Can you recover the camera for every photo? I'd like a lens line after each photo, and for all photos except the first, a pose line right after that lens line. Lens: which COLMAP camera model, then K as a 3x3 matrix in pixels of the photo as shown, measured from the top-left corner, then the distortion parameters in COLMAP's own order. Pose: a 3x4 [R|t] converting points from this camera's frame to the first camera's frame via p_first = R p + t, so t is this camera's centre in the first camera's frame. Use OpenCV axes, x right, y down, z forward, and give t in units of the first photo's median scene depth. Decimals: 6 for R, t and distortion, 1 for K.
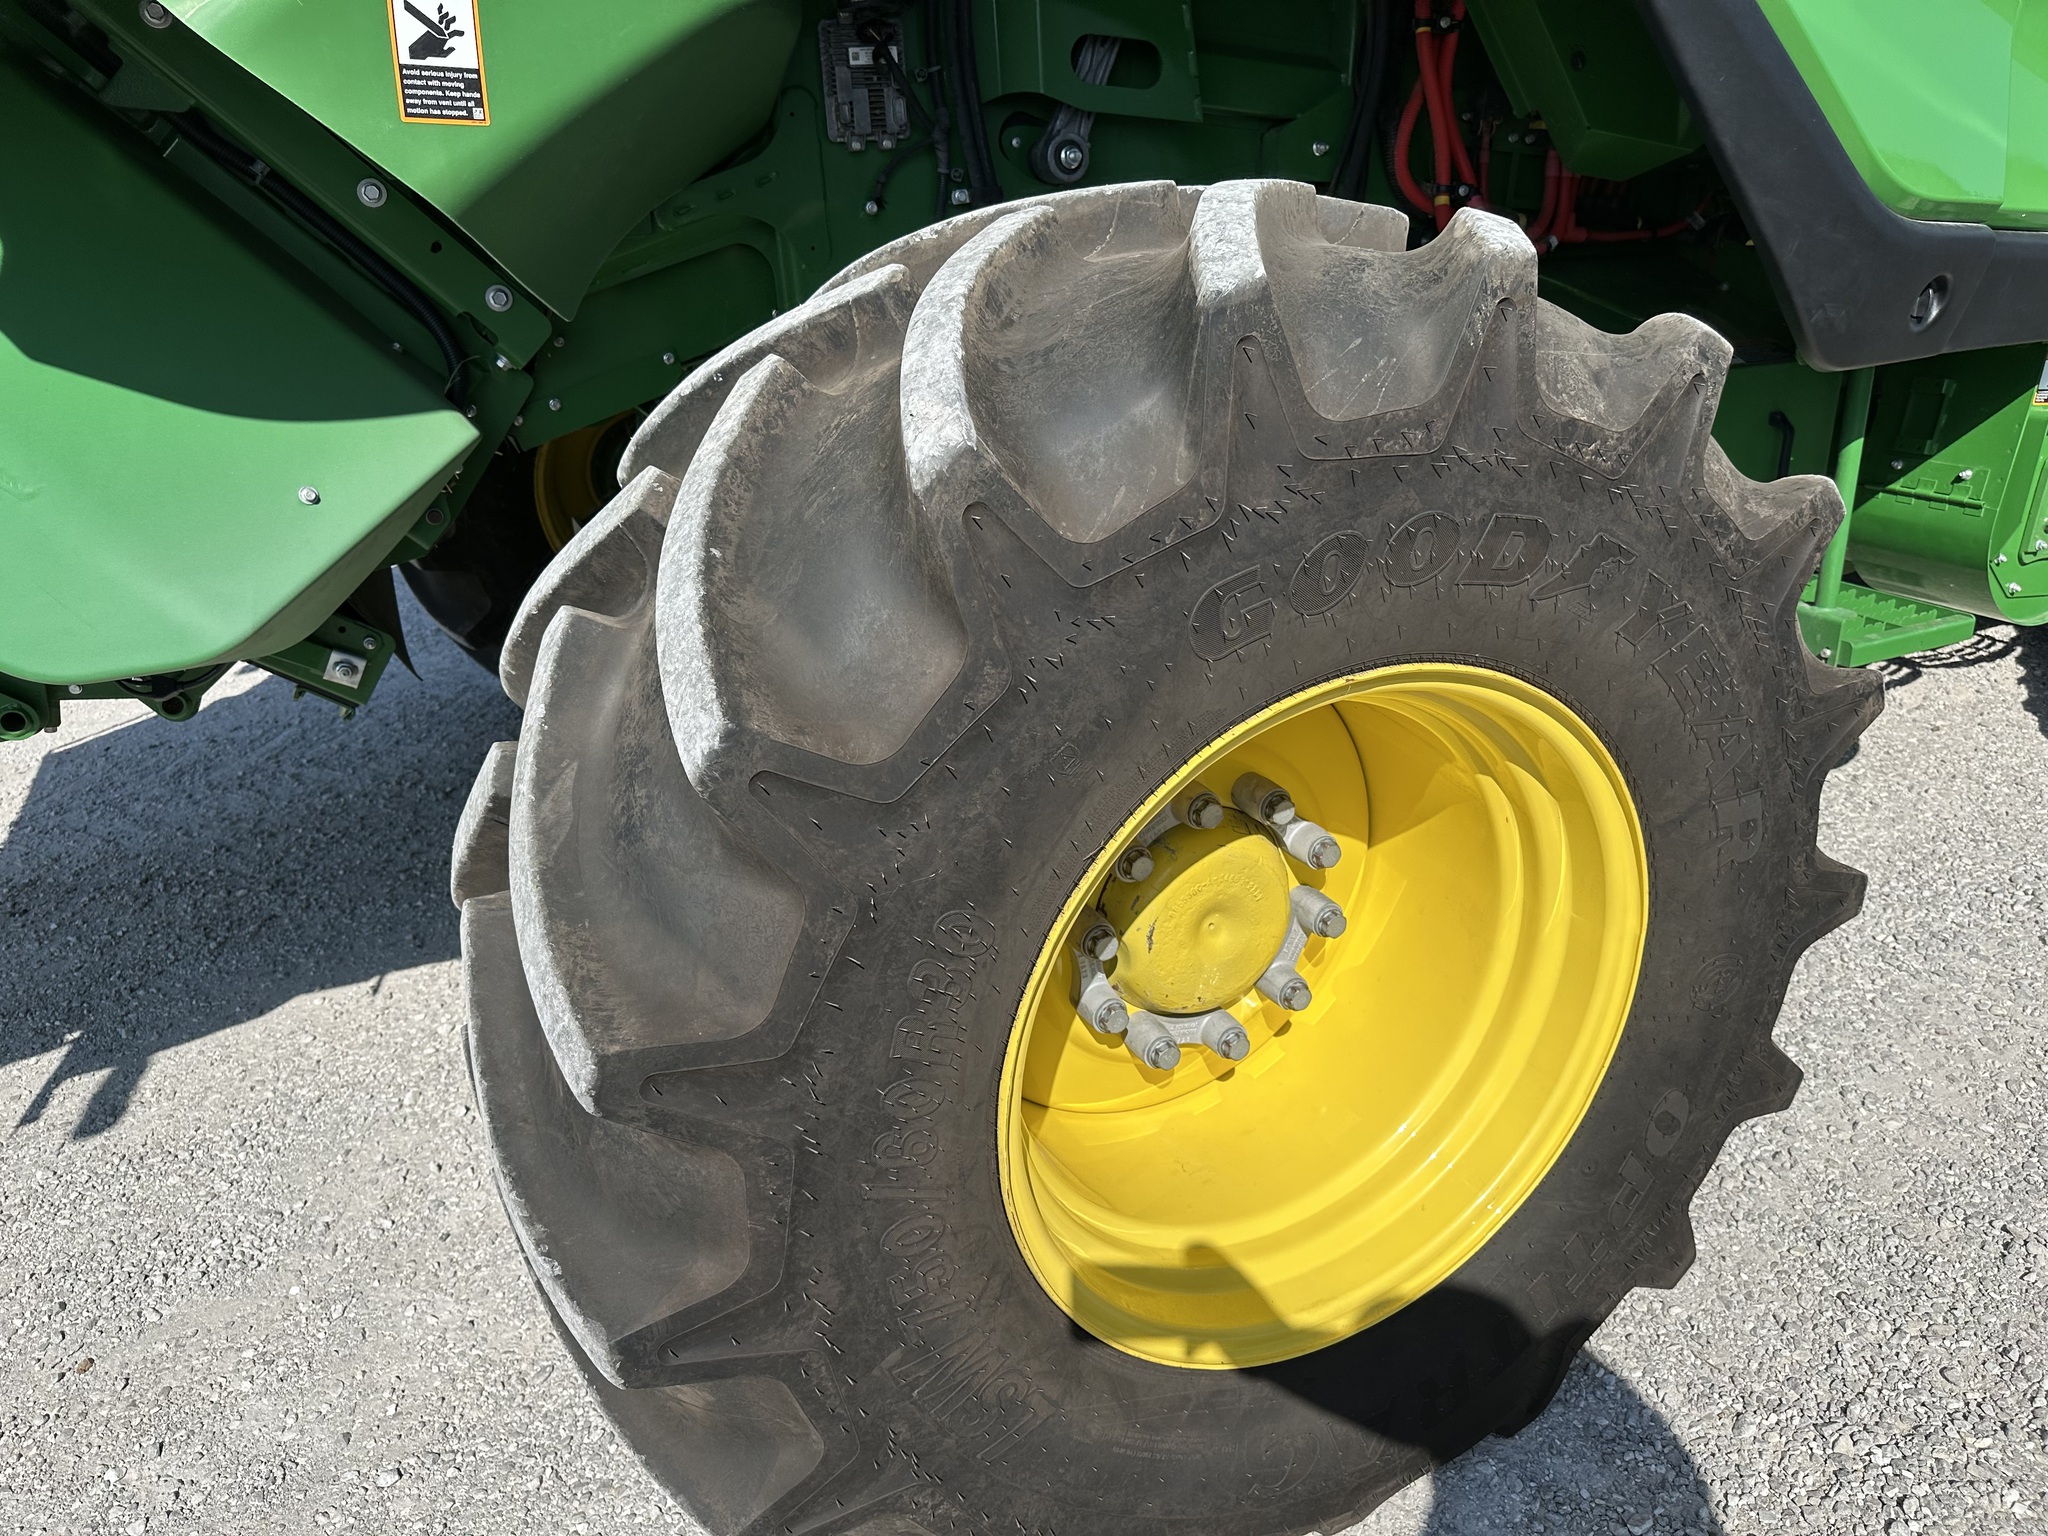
lens RADIAL K [[1440.6, 0, 1041.1], [0, 1440.6, 775.4], [0, 0, 1]] dist [0.102234, -0.145653]
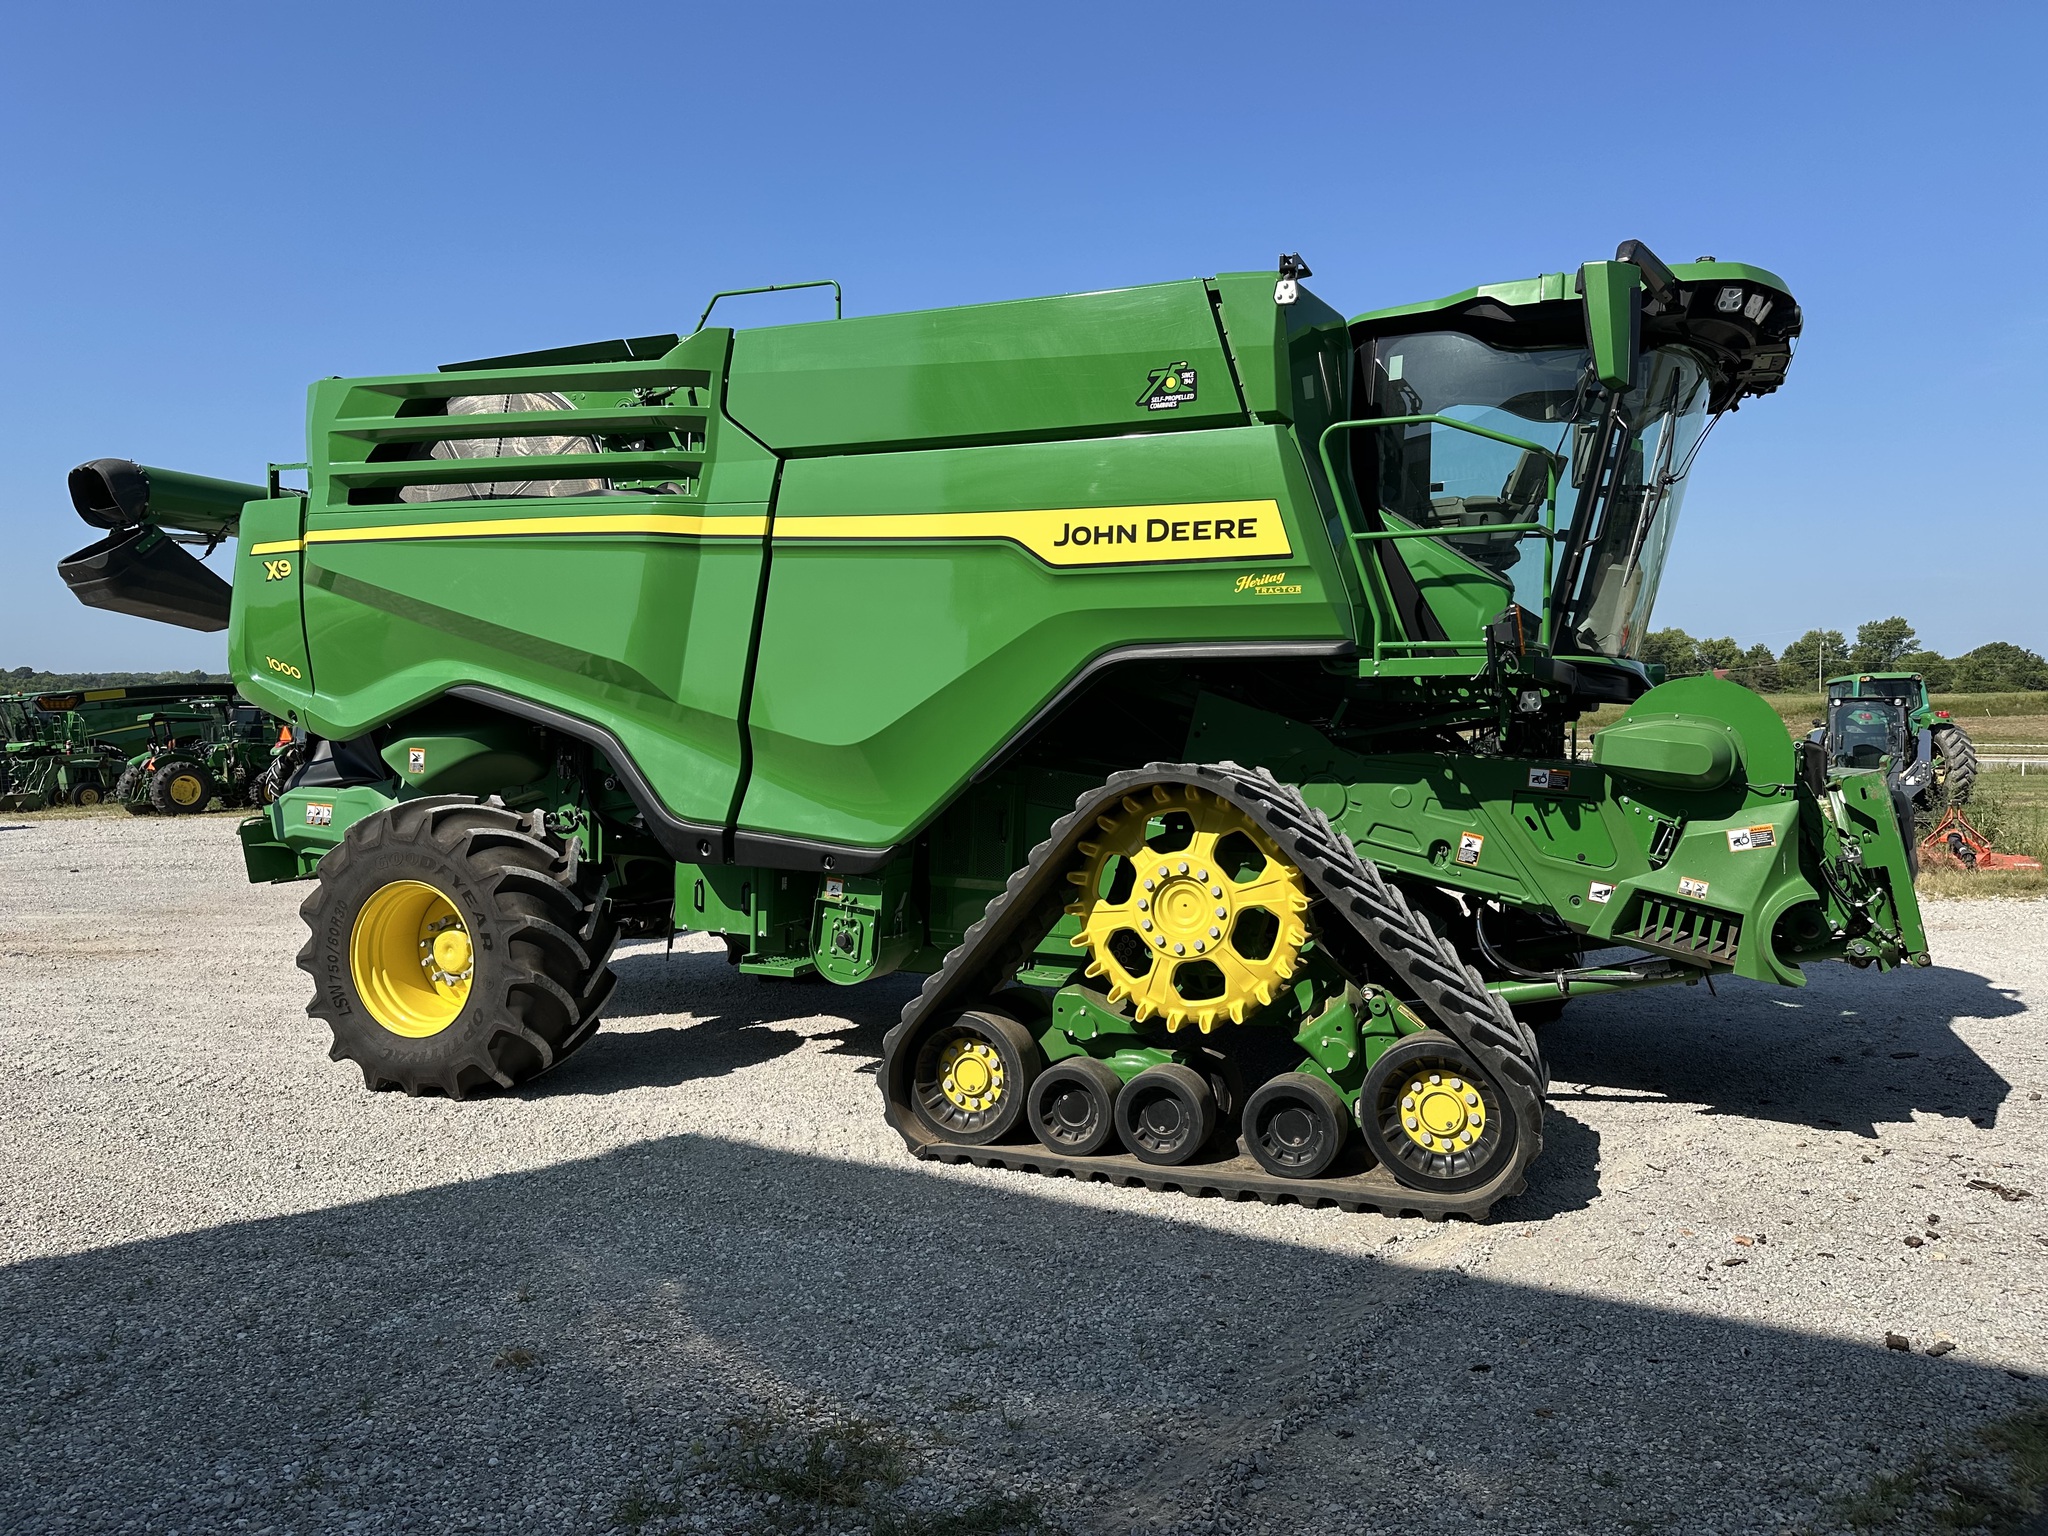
lens RADIAL K [[1440.6, 0, 1018.2], [0, 1440.6, 759.3], [0, 0, 1]] dist [0.129987, -0.218855]
pose [[0.668420, 0.075703, -0.739922, 5.752226], [-0.327315, 0.923240, -0.201226, -0.128312], [0.667892, 0.376691, 0.641891, -1.177511]]
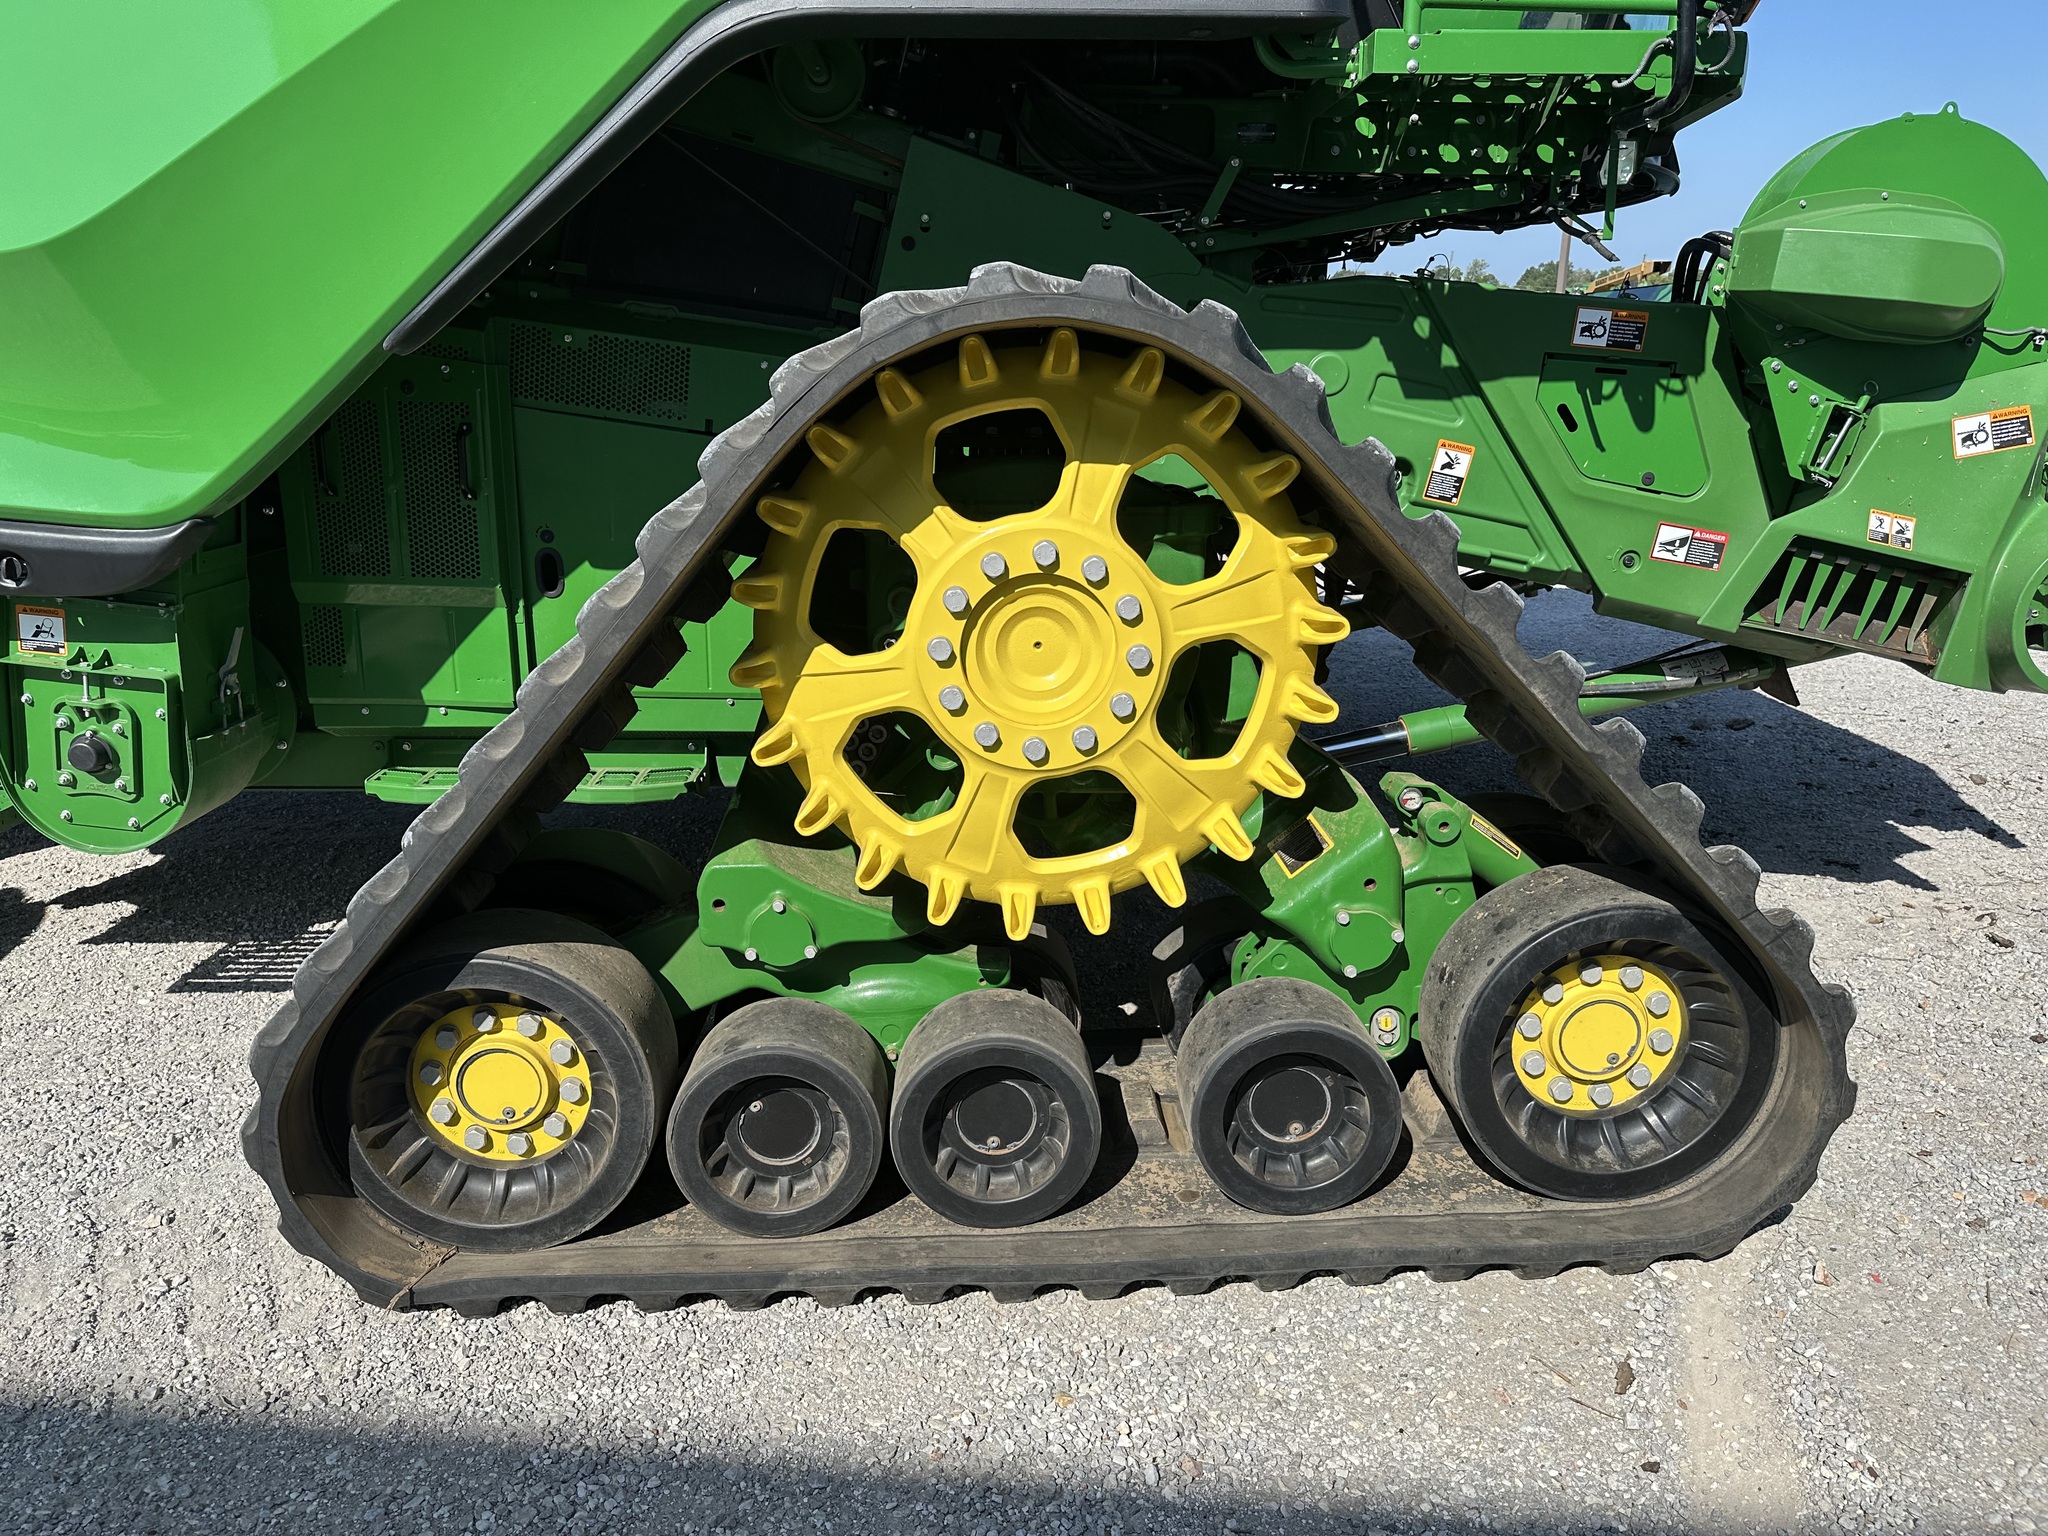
lens RADIAL K [[1450.3, 0, 1033.5], [0, 1450.3, 763.8], [0, 0, 1]] dist [0.124250, -0.224726]
pose [[0.919934, 0.161958, -0.357060, 3.572479], [-0.200294, 0.977022, -0.072875, -0.483882], [0.337053, 0.138557, 0.931234, 0.451126]]
